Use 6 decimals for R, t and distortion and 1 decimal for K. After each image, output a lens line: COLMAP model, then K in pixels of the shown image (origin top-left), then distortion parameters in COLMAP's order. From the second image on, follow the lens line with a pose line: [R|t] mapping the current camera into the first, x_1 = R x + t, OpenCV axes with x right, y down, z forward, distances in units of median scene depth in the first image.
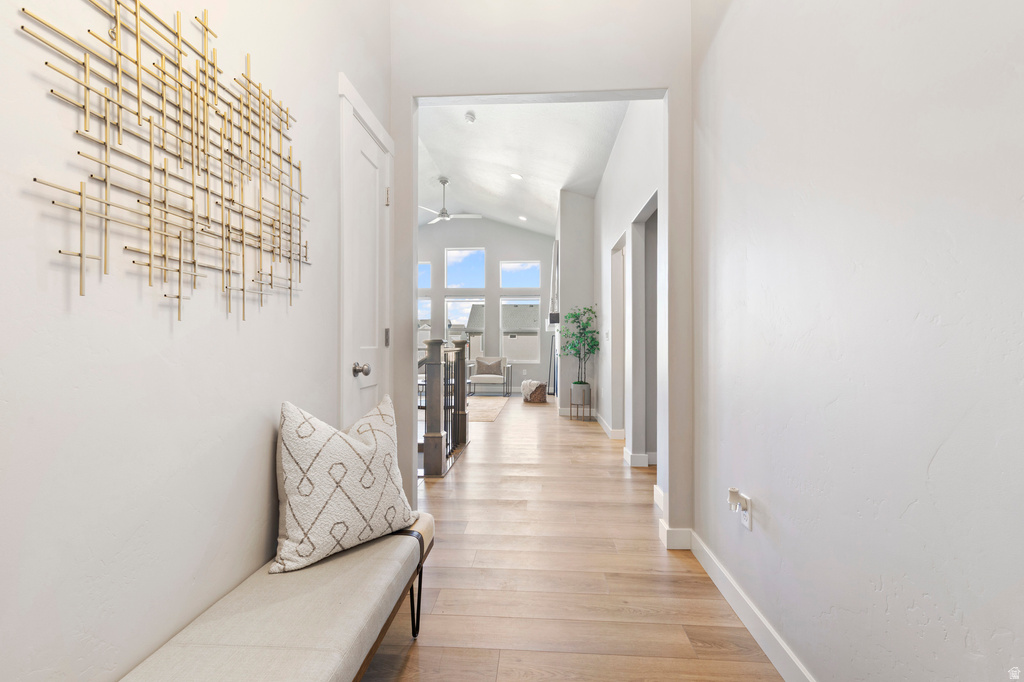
lens RADIAL K [[472.3, 0, 508.2], [0, 472.3, 341.6], [0, 0, 1]] dist [0.023843, -0.000258]
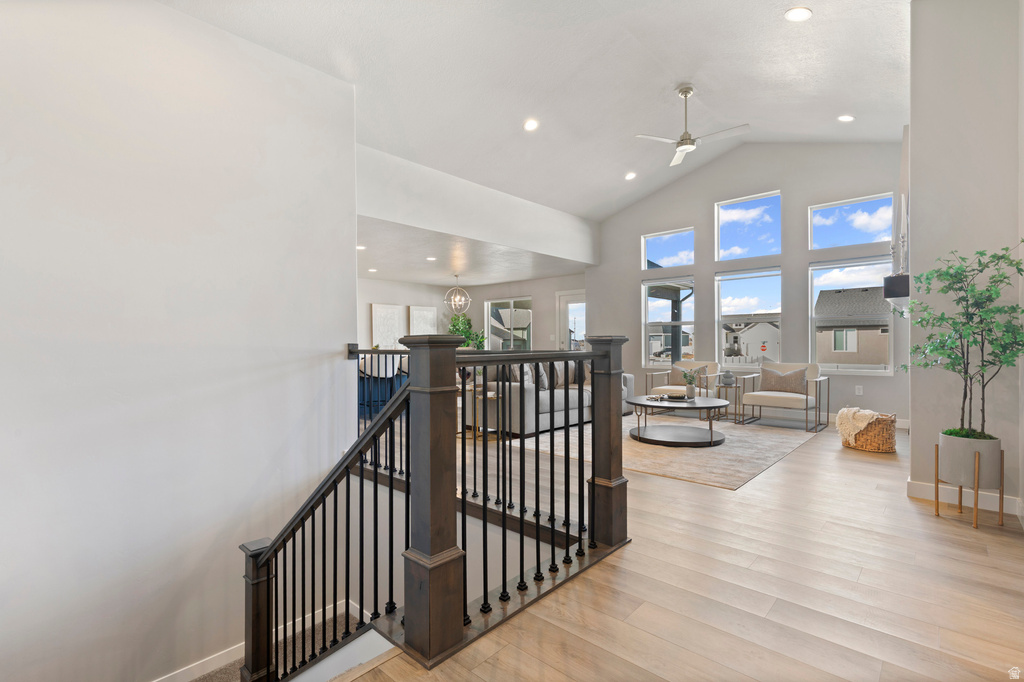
lens RADIAL K [[472.3, 0, 522.8], [0, 472.3, 345.1], [0, 0, 1]] dist [0.023843, -0.000258]
pose [[0.791577, -0.001949, -0.611066, 0.084165], [0.005967, 0.999972, 0.004540, 0.003747], [0.611040, -0.007240, 0.791566, 0.349246]]
